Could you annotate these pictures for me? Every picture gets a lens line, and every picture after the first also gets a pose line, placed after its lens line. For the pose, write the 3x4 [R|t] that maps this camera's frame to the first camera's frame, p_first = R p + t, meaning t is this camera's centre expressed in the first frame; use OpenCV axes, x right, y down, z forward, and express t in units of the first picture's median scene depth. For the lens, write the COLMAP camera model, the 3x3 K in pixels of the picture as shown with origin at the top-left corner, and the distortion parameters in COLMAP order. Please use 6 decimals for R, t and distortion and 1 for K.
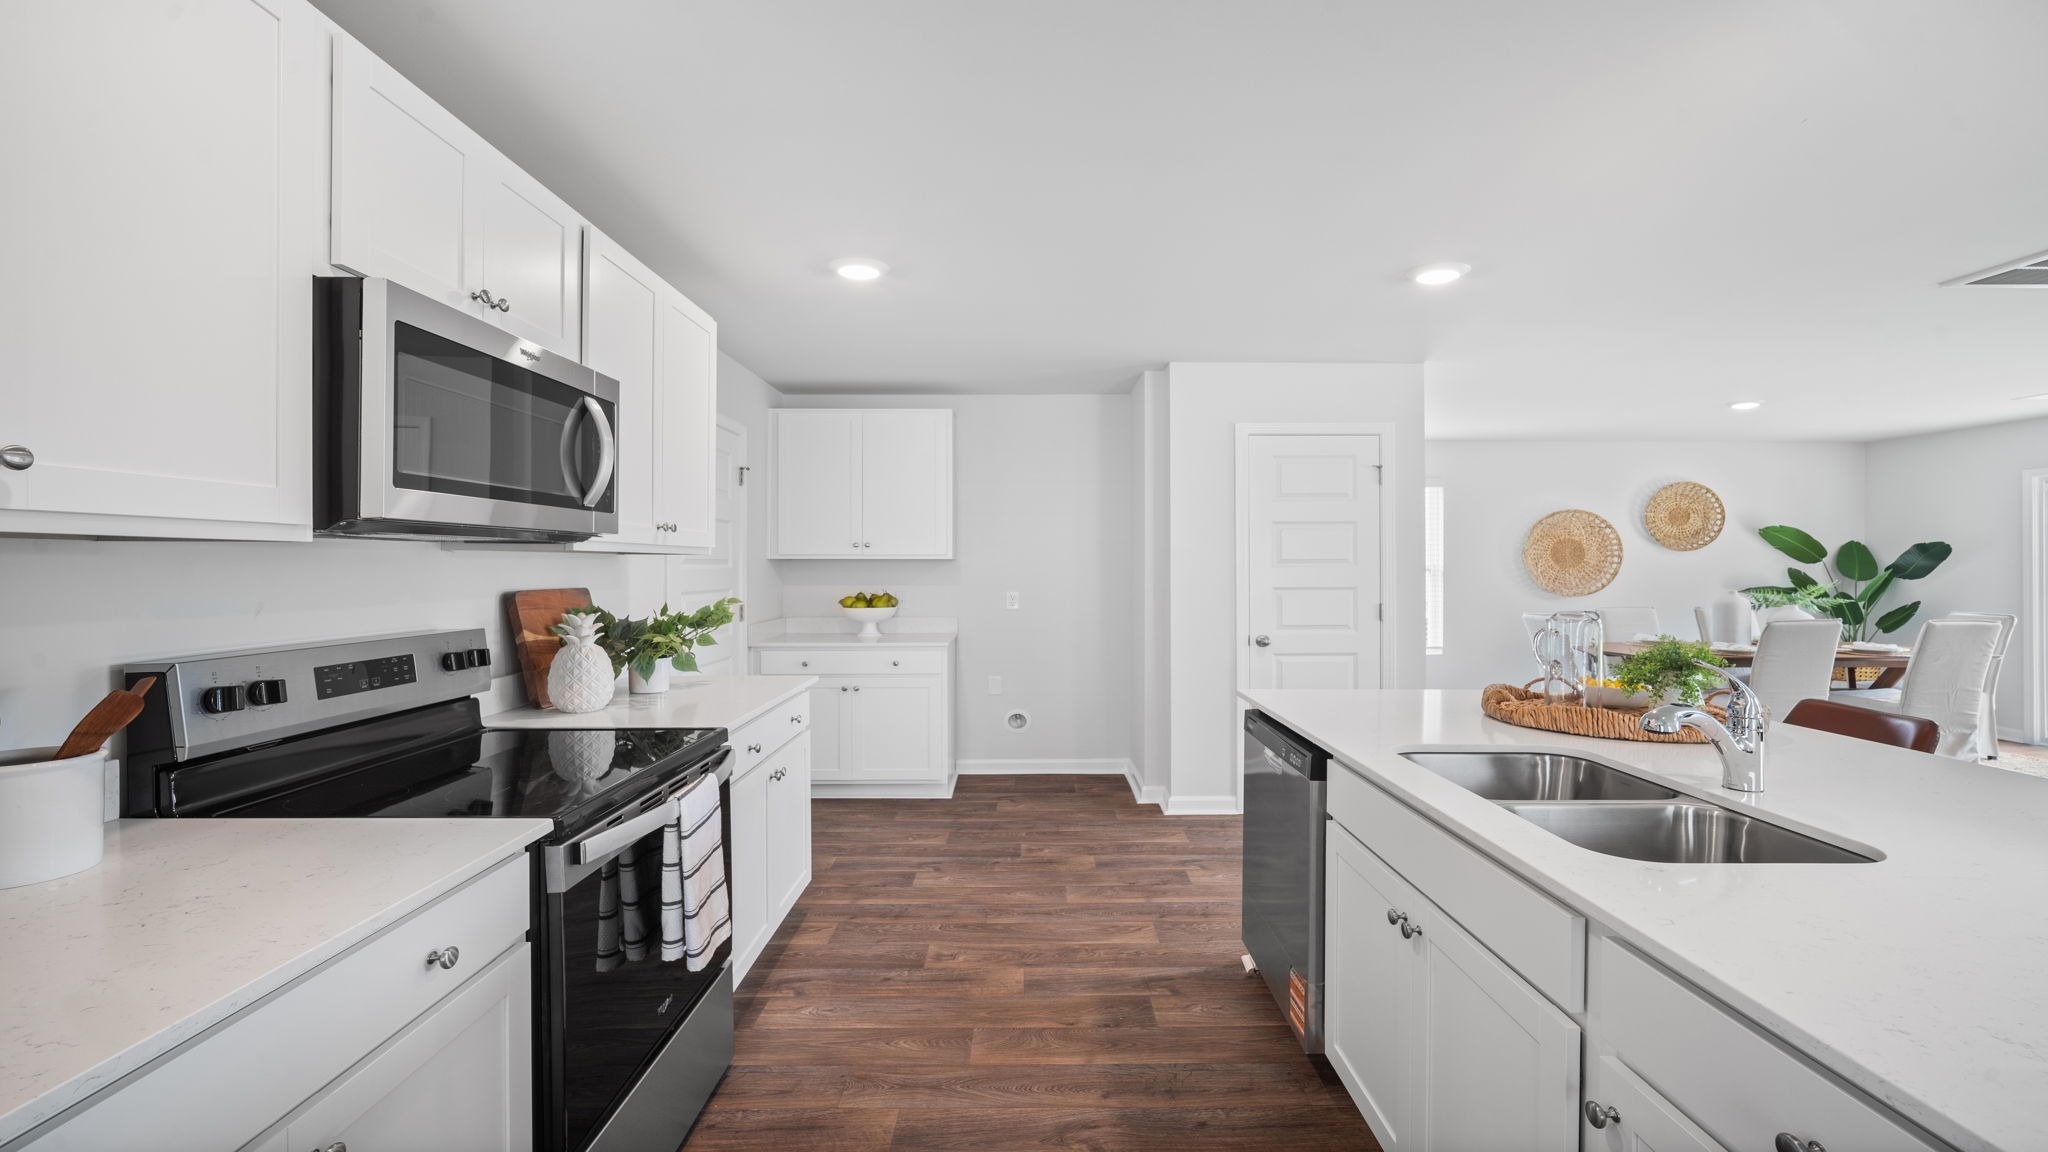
lens RADIAL K [[922.3, 0, 1031.6], [0, 922.3, 570.5], [0, 0, 1]] dist [-0.015305, 0.005455]
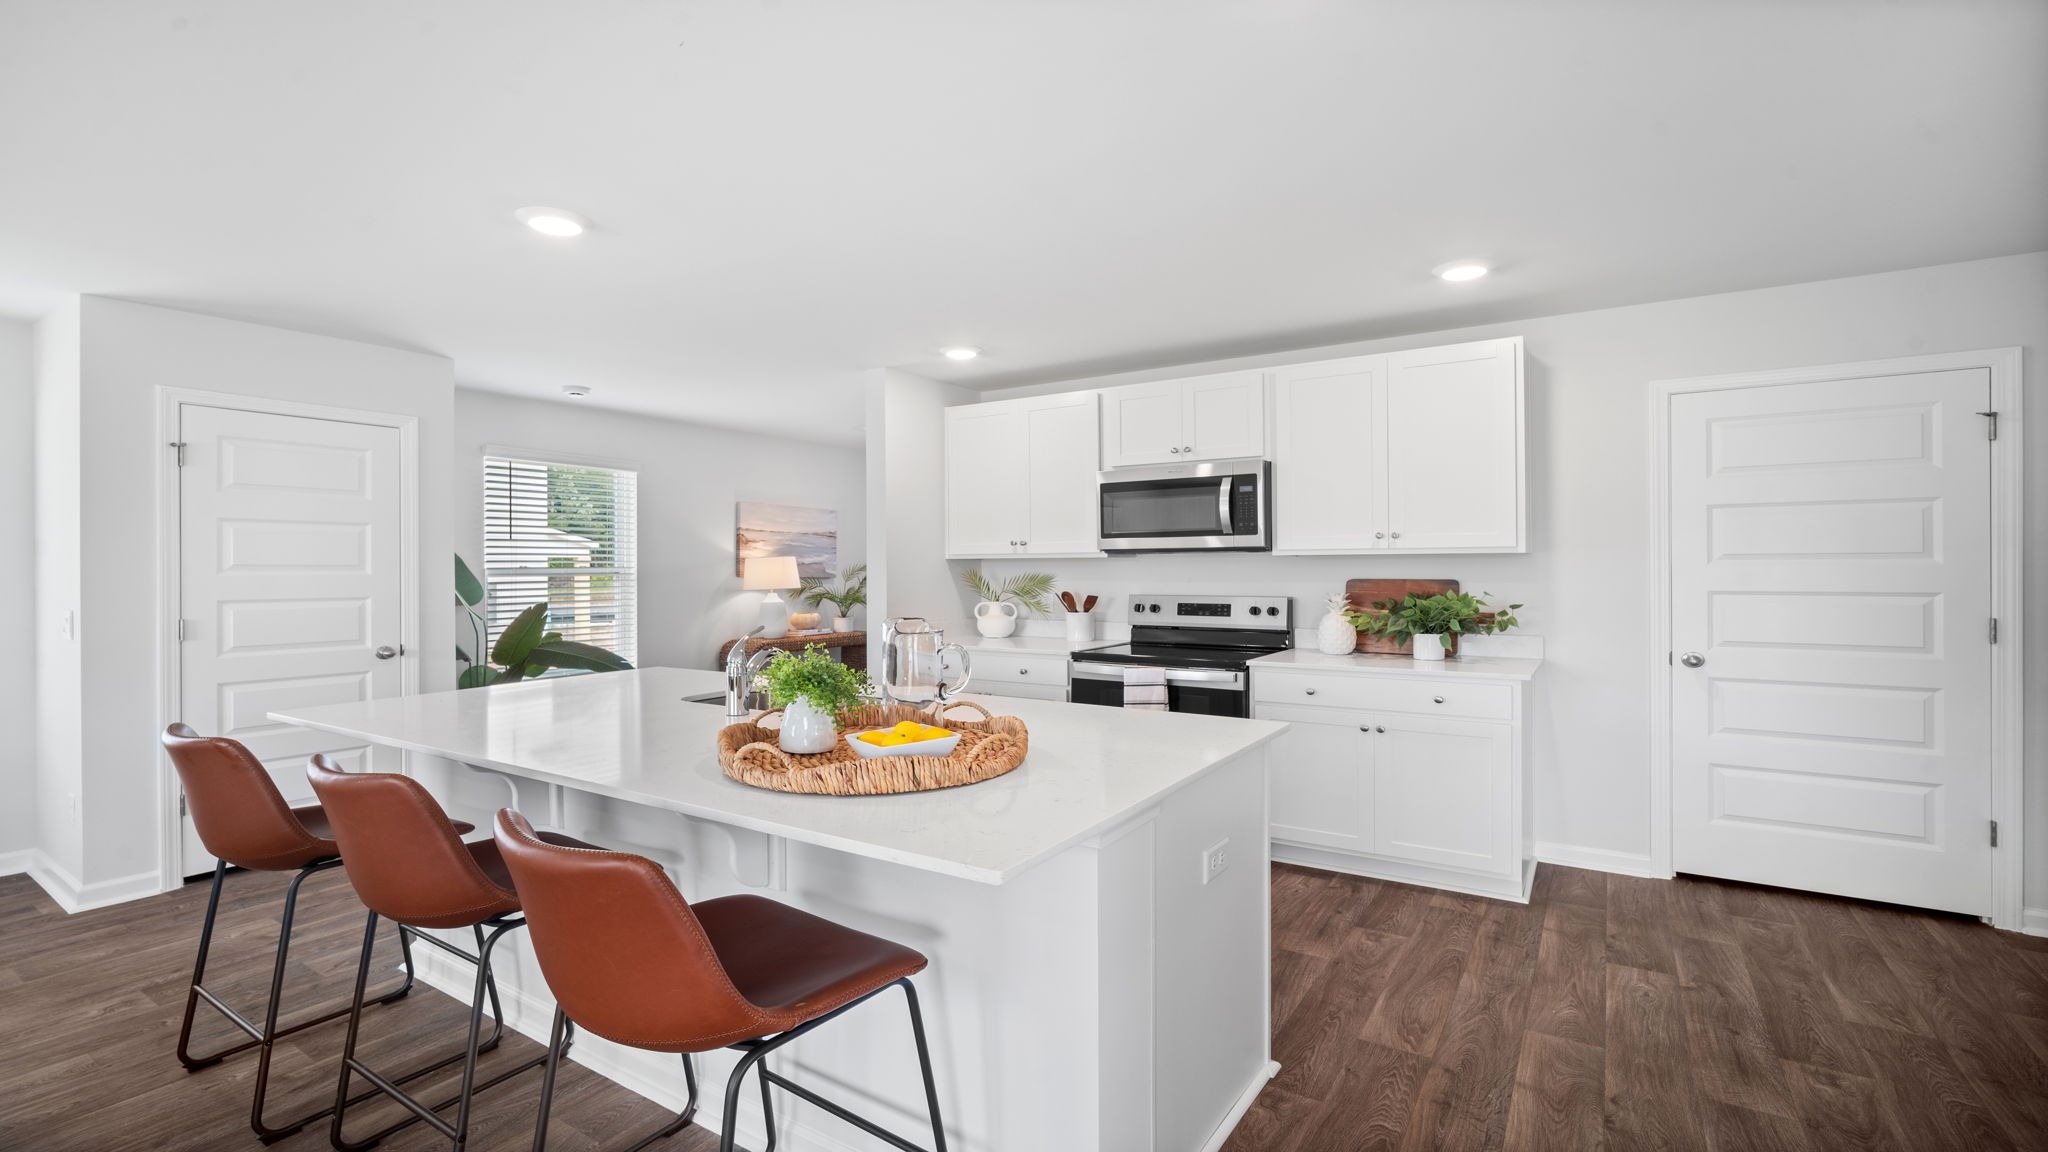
lens RADIAL K [[901.4, 0, 1024.3], [0, 901.4, 570.5], [0, 0, 1]] dist [-0.008365, 0.000365]
pose [[-0.552914, 0.005675, -0.833219, 0.834180], [0.000019, 0.999977, 0.006798, -0.002395], [0.833238, 0.003743, -0.552901, 1.055484]]
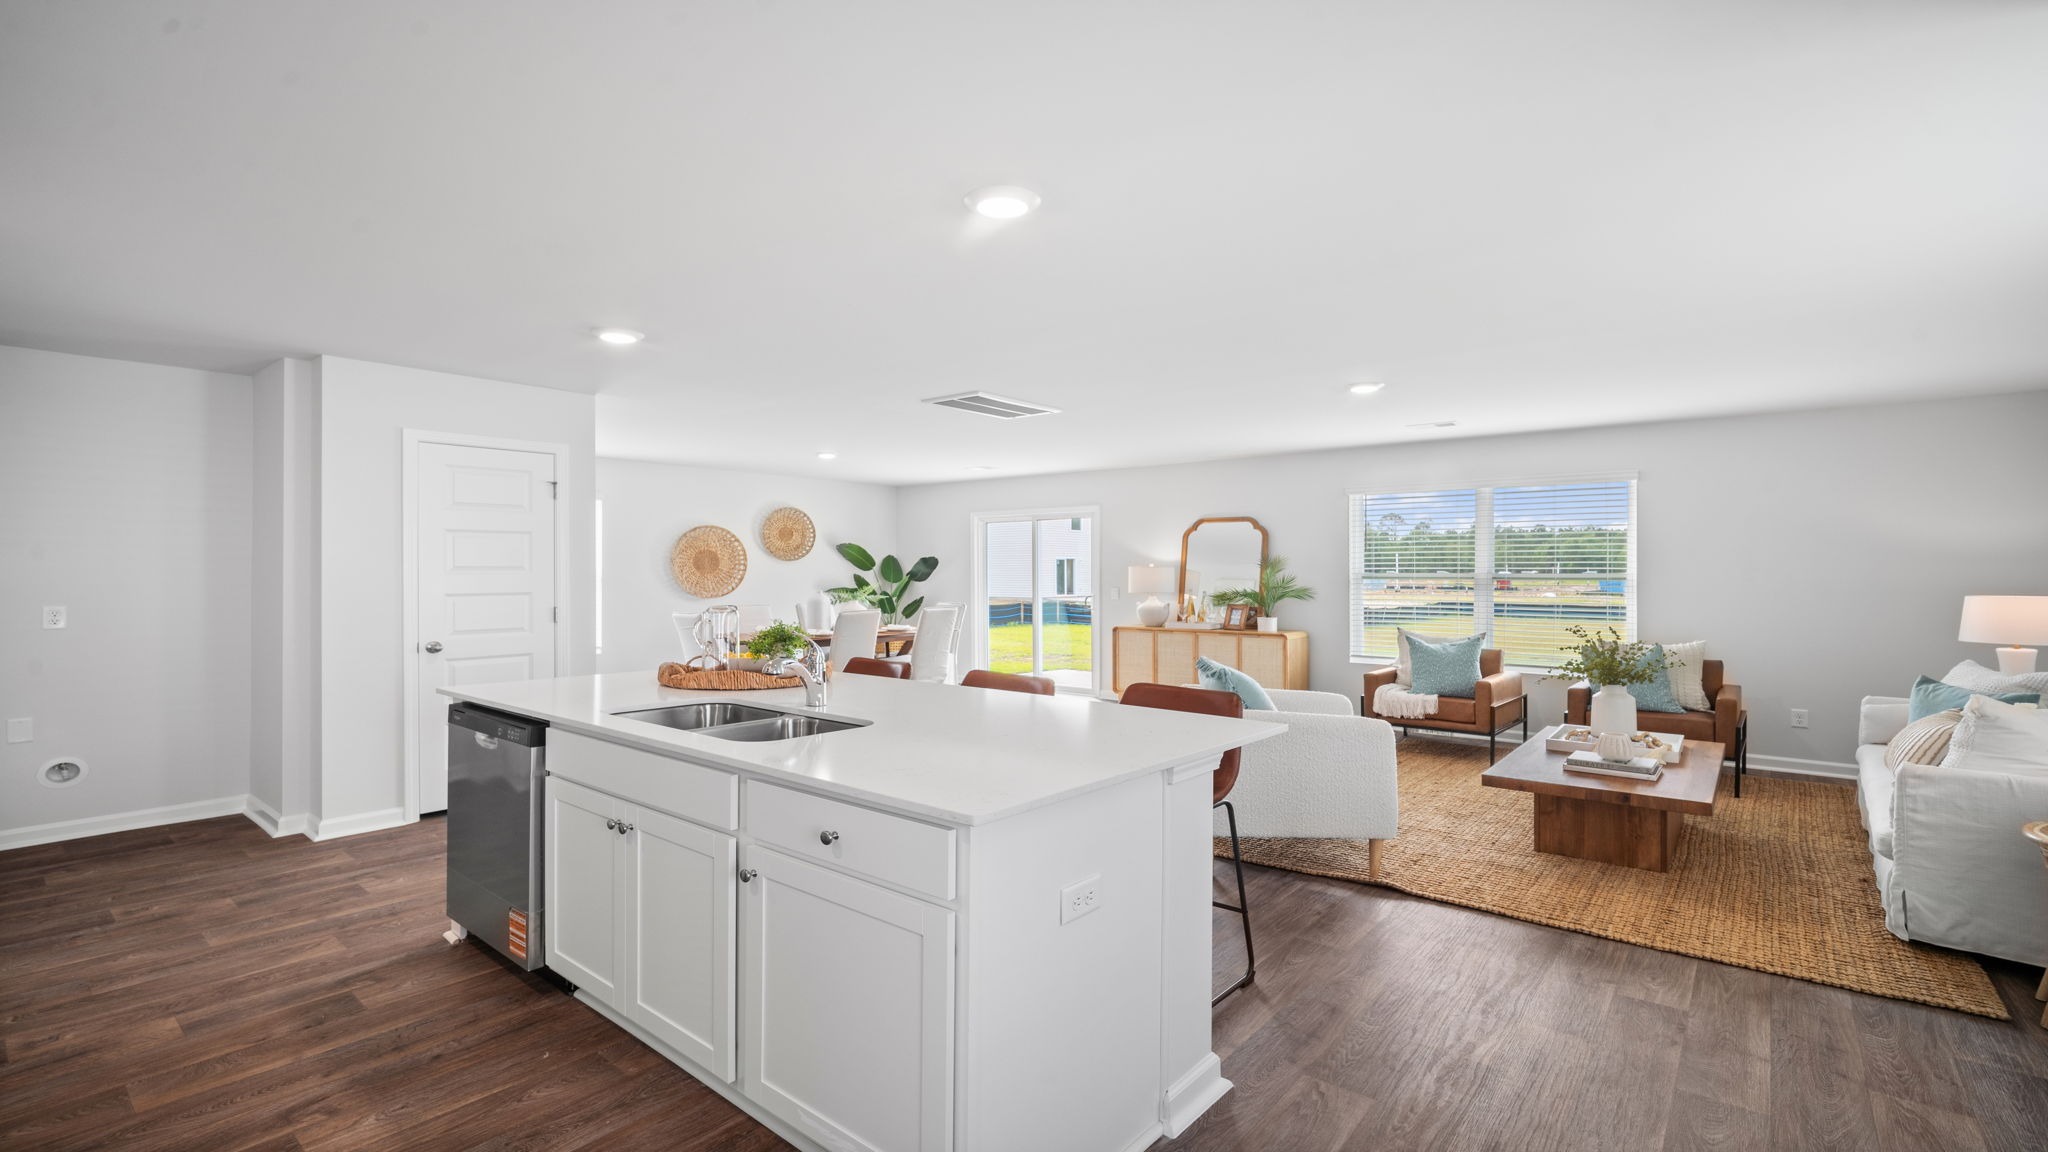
lens RADIAL K [[922.3, 0, 1031.6], [0, 922.3, 570.5], [0, 0, 1]] dist [-0.015305, 0.005455]
pose [[0.641302, 0.001826, 0.767287, -0.132070], [0.002764, 0.999985, -0.004690, -0.001314], [-0.767284, 0.005129, 0.641287, -0.191842]]
